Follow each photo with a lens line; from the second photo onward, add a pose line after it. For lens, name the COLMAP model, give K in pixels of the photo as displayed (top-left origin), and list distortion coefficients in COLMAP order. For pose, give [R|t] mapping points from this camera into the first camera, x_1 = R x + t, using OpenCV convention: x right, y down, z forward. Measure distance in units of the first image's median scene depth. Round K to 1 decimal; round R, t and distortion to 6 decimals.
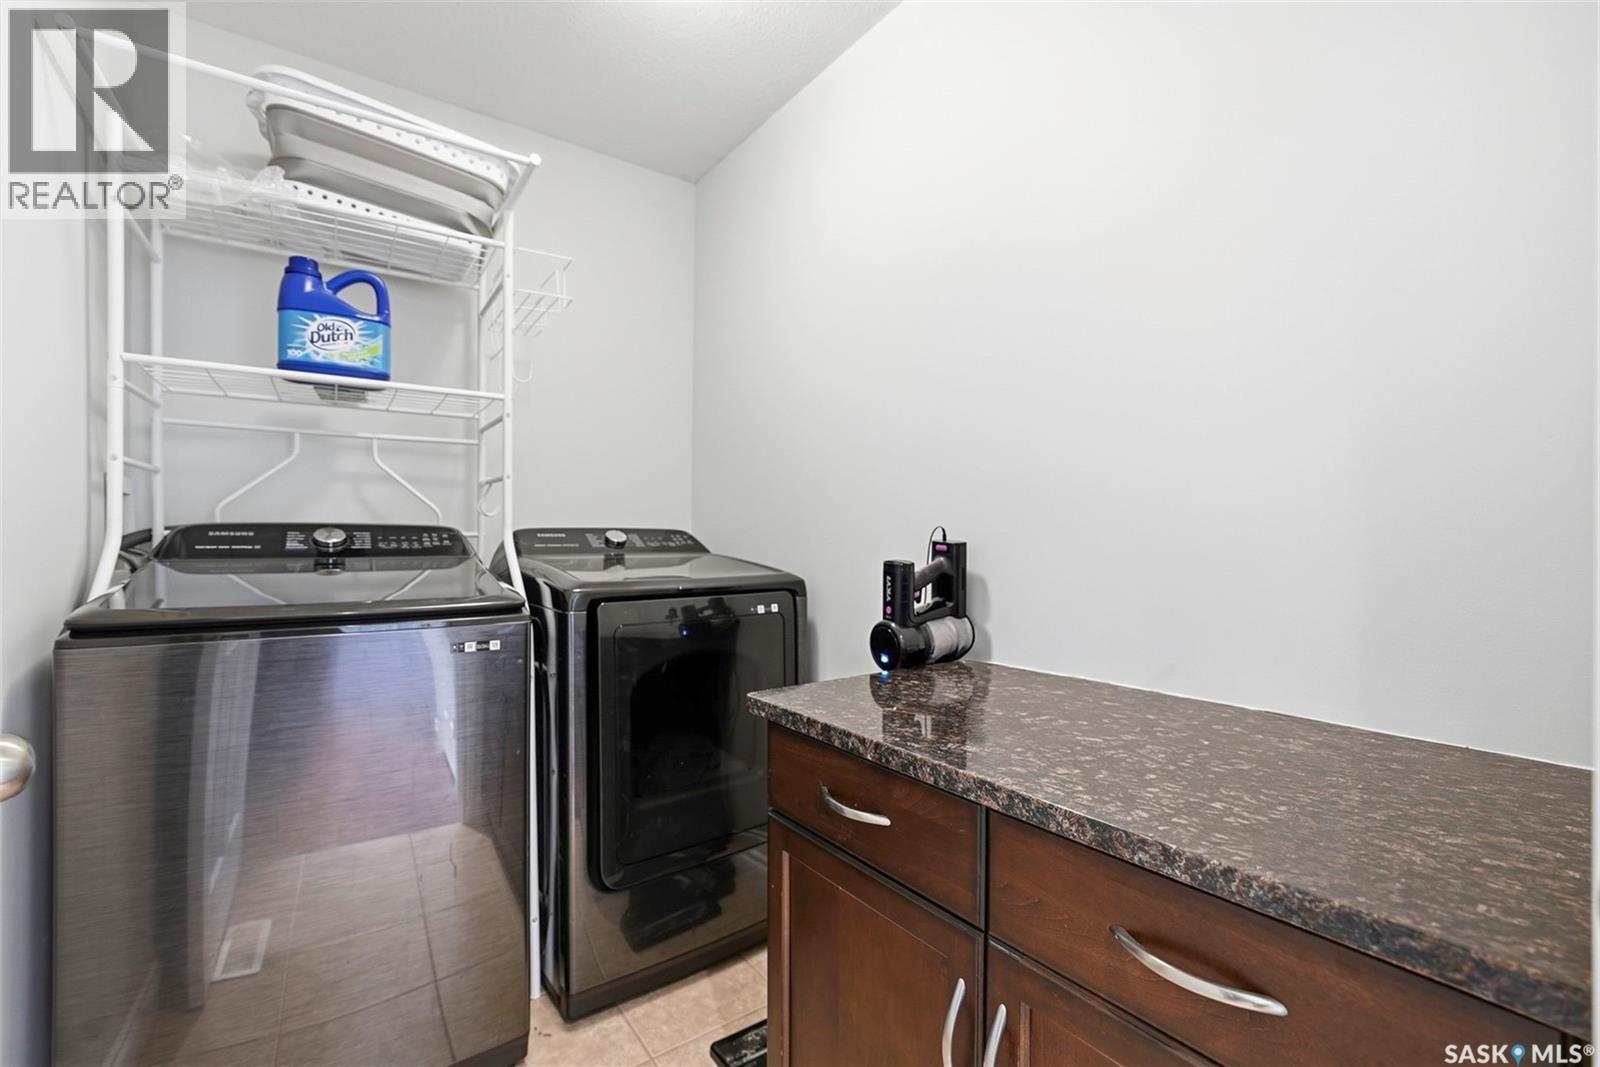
lens RADIAL K [[689.2, 0, 798.0], [0, 689.2, 540.8], [0, 0, 1]] dist [-0.001017, -0.000095]
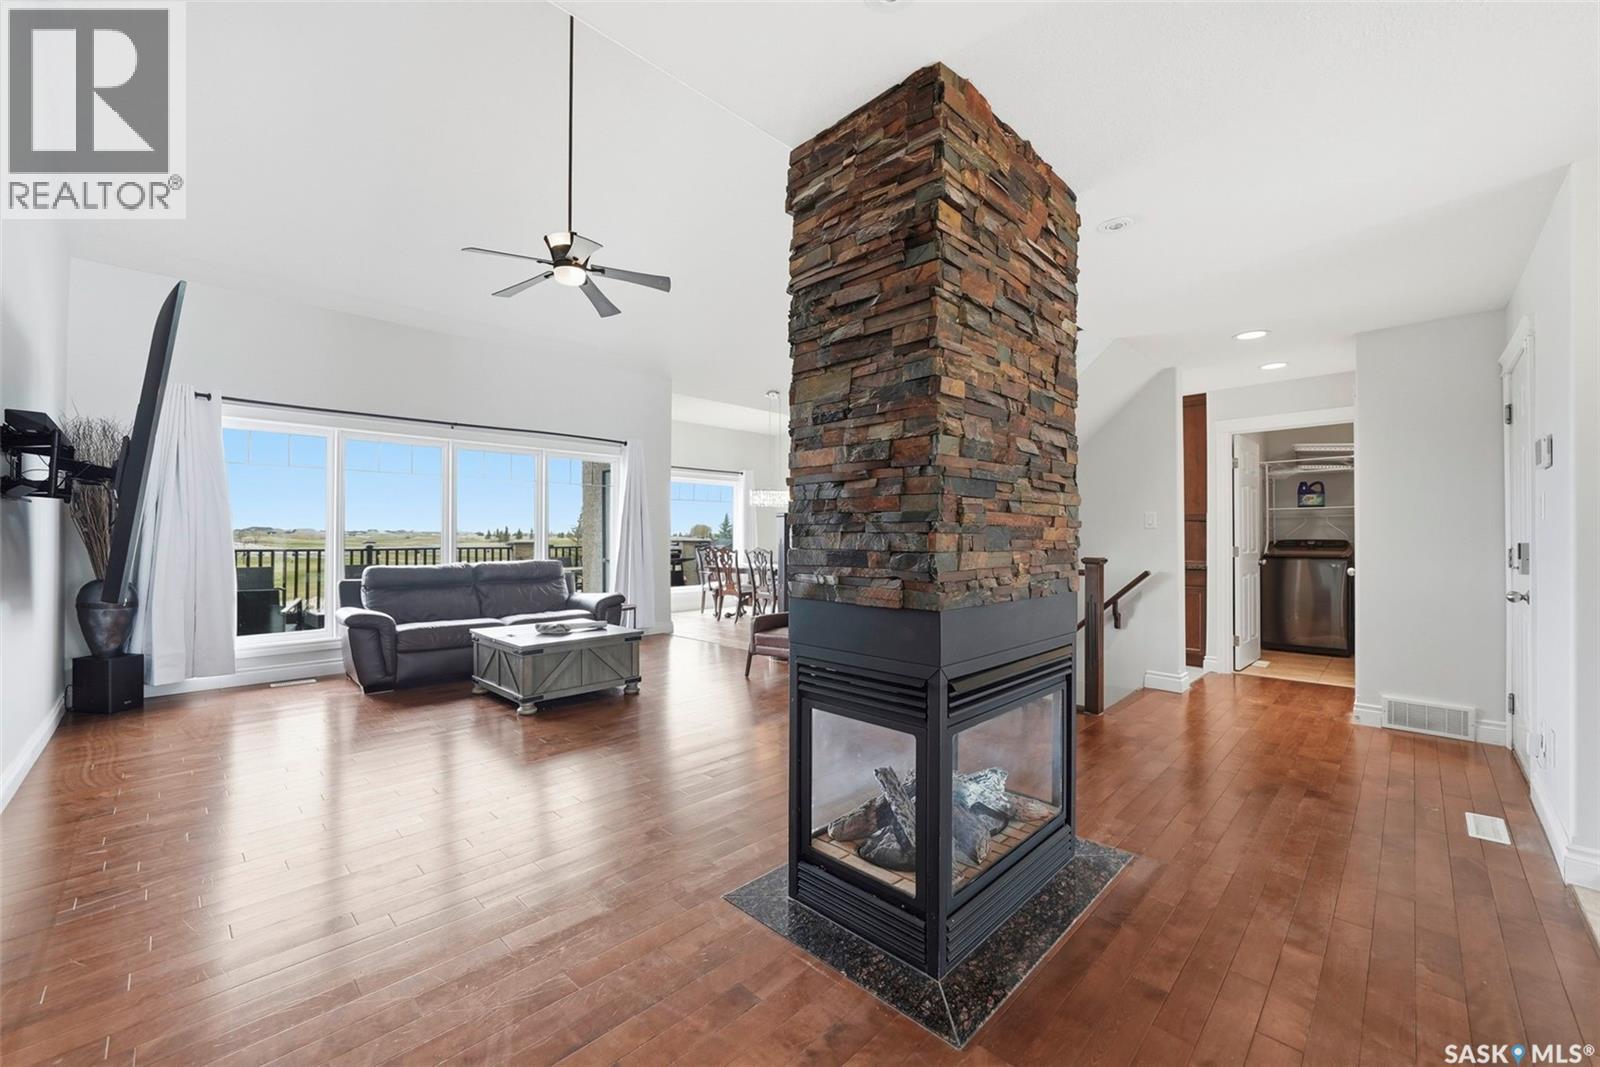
lens RADIAL K [[657.1, 0, 786.3], [0, 657.1, 533.3], [0, 0, 1]] dist [0.002742, 0.000551]
pose [[0.161310, -0.003664, -0.986897, 3.047180], [0.002869, 0.999991, -0.003244, -0.064227], [0.986900, -0.002308, 0.161319, -3.102242]]
